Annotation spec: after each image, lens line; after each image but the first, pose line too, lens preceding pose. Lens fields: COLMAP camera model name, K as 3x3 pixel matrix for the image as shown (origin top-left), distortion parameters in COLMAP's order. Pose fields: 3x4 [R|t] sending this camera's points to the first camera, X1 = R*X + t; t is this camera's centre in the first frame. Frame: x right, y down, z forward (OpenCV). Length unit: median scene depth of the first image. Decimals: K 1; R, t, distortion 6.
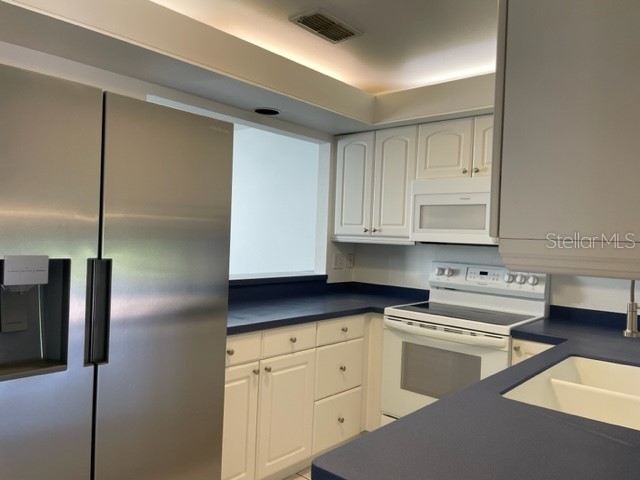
lens RADIAL K [[489.4, 0, 303.7], [0, 489.4, 241.0], [0, 0, 1]] dist [0.035987, -0.075413]
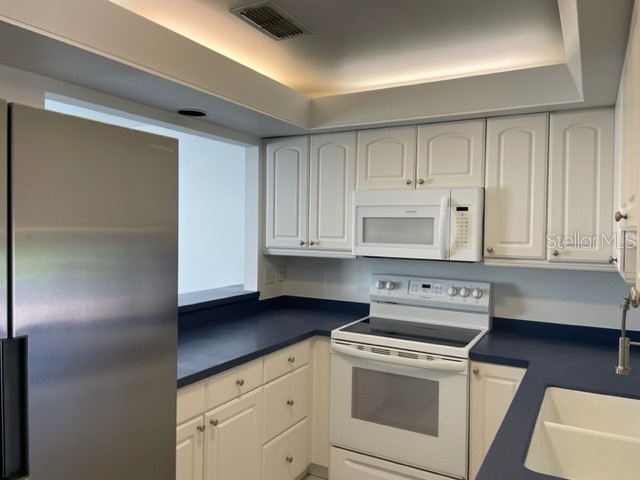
lens RADIAL K [[489.4, 0, 305.6], [0, 489.4, 236.5], [0, 0, 1]] dist [0.035987, -0.075413]
pose [[0.976417, -0.028374, 0.214018, -0.075275], [0.025356, 0.999537, 0.016836, -0.058378], [-0.214397, -0.011012, 0.976685, 0.114150]]
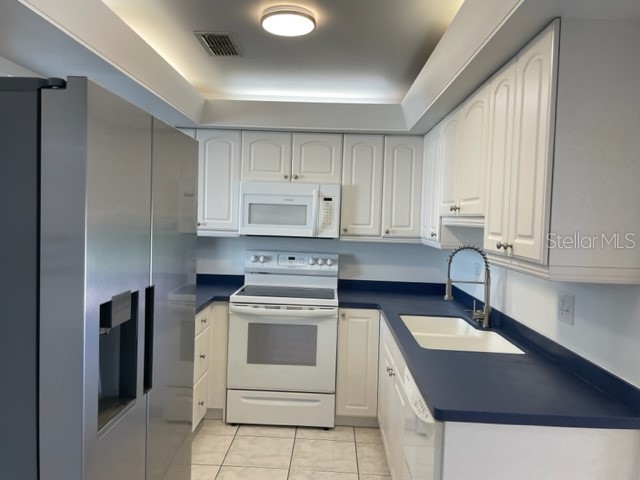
lens RADIAL K [[489.4, 0, 321.5], [0, 489.4, 239.1], [0, 0, 1]] dist [0.035987, -0.075413]
pose [[0.752425, -0.042129, 0.657329, -0.415200], [0.003268, 0.998179, 0.060233, -0.061015], [-0.658670, -0.043173, 0.751193, 0.024628]]
